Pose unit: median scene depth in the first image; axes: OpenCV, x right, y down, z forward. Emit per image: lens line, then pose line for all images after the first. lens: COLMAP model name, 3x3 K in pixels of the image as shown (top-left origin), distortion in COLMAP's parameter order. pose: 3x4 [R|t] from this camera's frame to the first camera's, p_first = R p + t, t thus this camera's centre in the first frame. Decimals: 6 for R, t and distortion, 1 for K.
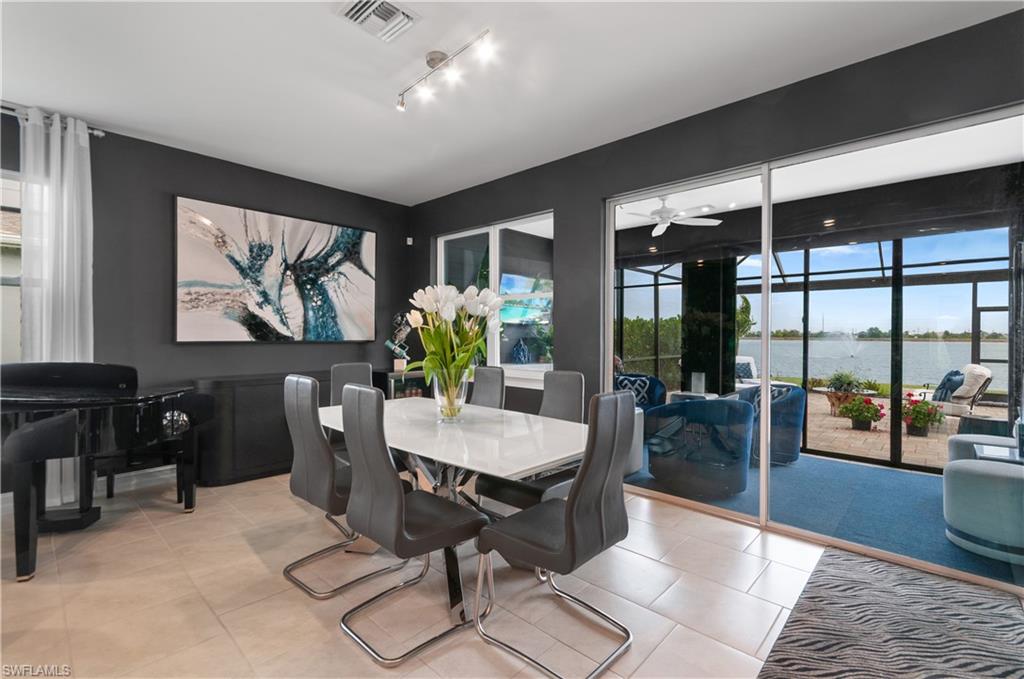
lens RADIAL K [[455.8, 0, 516.7], [0, 455.8, 335.4], [0, 0, 1]] dist [0.004143, 0.000296]
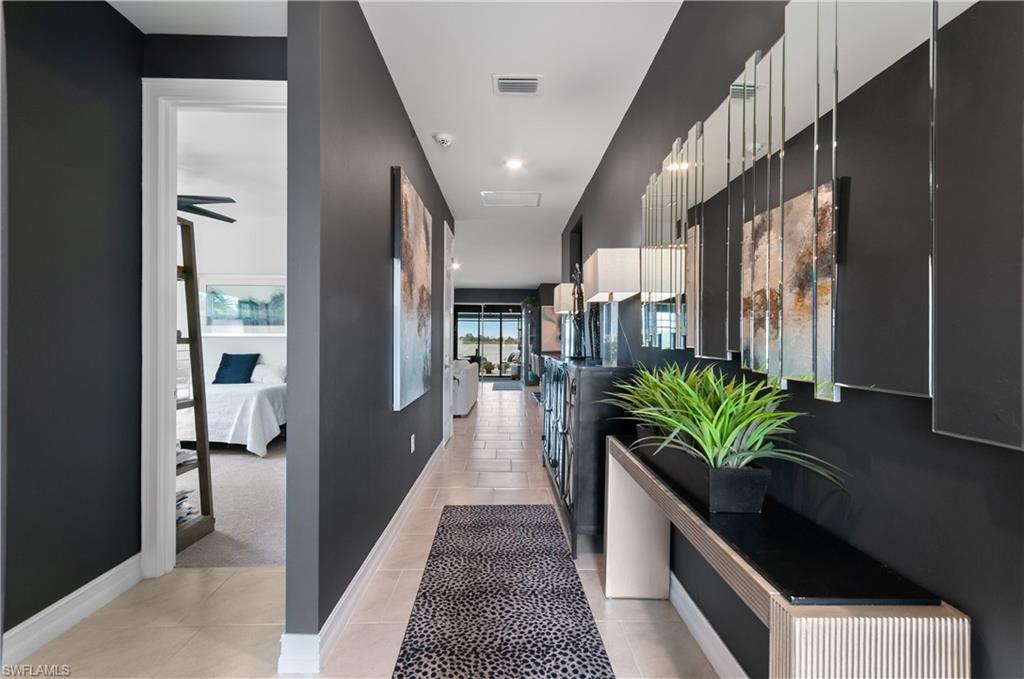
lens RADIAL K [[450.2, 0, 518.7], [0, 450.2, 351.1], [0, 0, 1]] dist [0.002046, 0.000454]
pose [[0.714462, -0.016745, 0.699474, -1.551262], [0.003322, 0.999783, 0.020541, 0.009602], [-0.699667, -0.012352, 0.714362, -1.632042]]
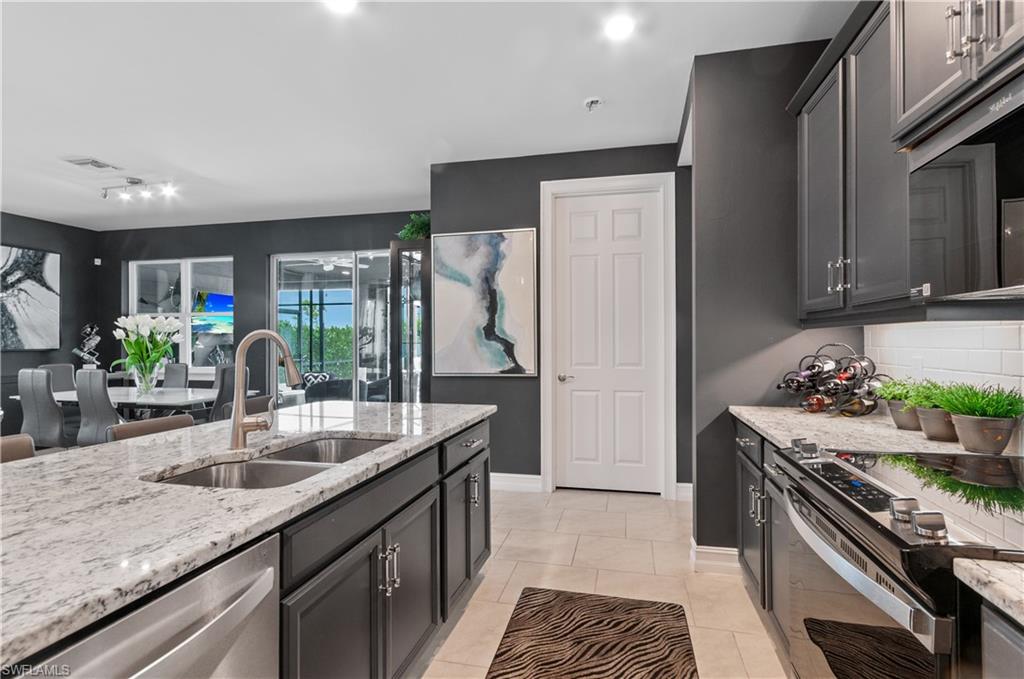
lens RADIAL K [[481.3, 0, 524.5], [0, 481.3, 337.9], [0, 0, 1]] dist [-0.000116, -0.000751]
pose [[0.861406, -0.005672, 0.507885, 0.086719], [0.009119, 0.999949, -0.004299, -0.000353], [-0.507835, 0.008334, 0.861414, -0.685411]]
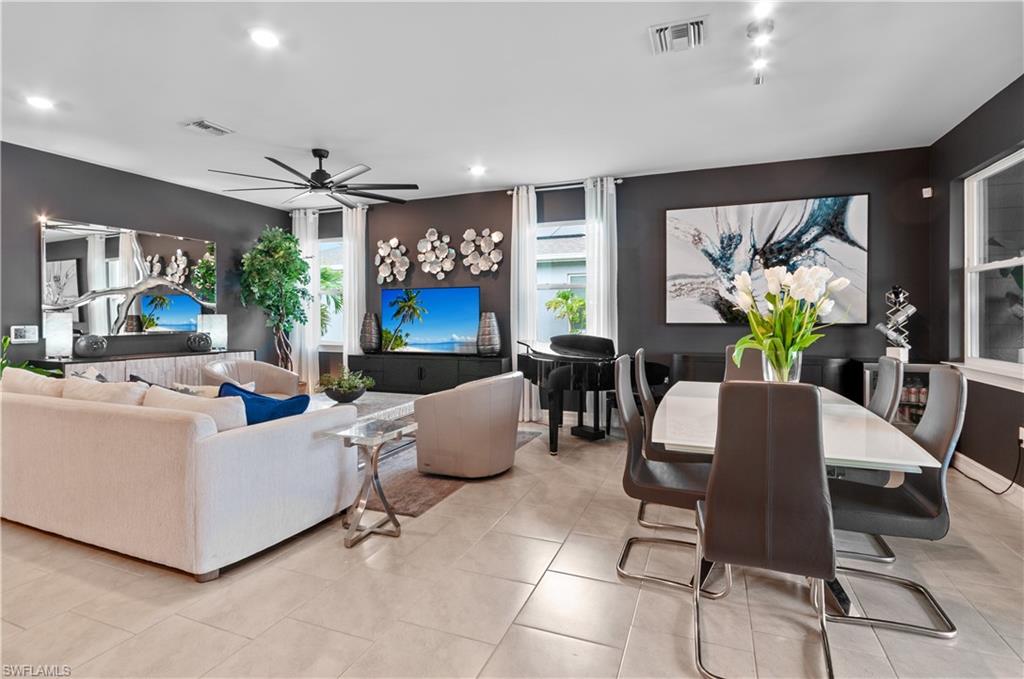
lens RADIAL K [[495.1, 0, 516.6], [0, 495.1, 319.8], [0, 0, 1]] dist [-0.001225, 0.000064]
pose [[0.366383, -0.000766, -0.930464, 0.326671], [0.003261, 0.999995, 0.000461, 0.001825], [0.930458, -0.003203, 0.366384, 0.078171]]
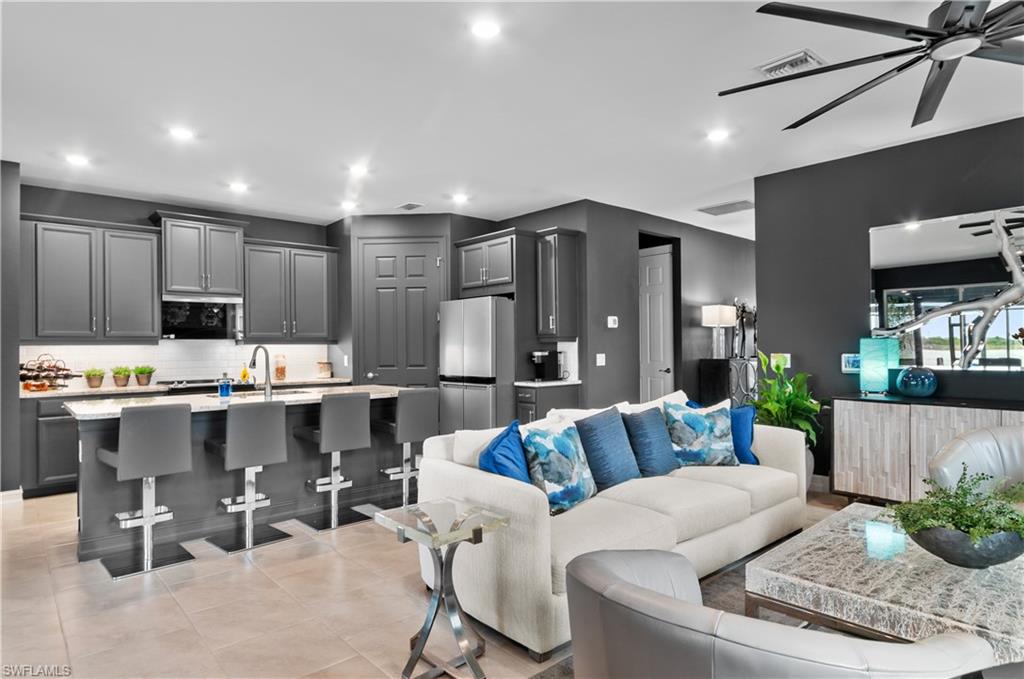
lens RADIAL K [[576.0, 0, 515.8], [0, 576.0, 340.5], [0, 0, 1]] dist [0.004102, -0.001553]
pose [[-0.995006, 0.004921, 0.099698, -0.414191], [0.004156, 0.999960, -0.007883, -0.007137], [-0.099733, -0.007430, -0.994987, 0.601696]]
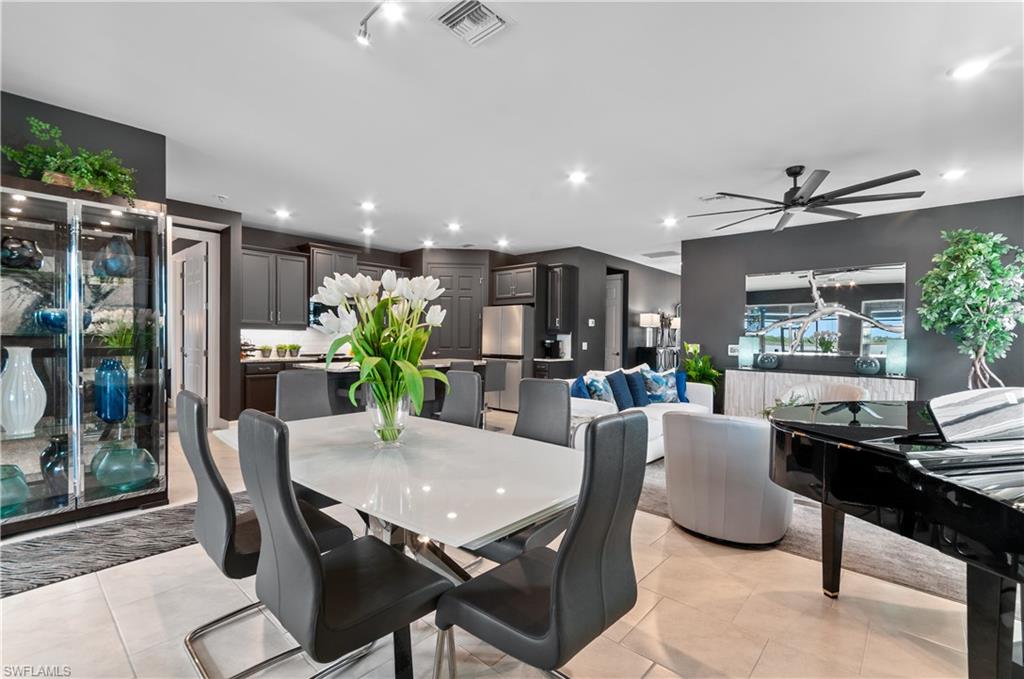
lens RADIAL K [[451.3, 0, 514.6], [0, 451.3, 342.0], [0, 0, 1]] dist [0.003748, 0.000182]
pose [[-0.999726, -0.018099, -0.014834, -0.192269], [-0.018301, 0.999740, 0.013575, -0.005159], [0.014585, 0.013842, -0.999798, 0.940558]]
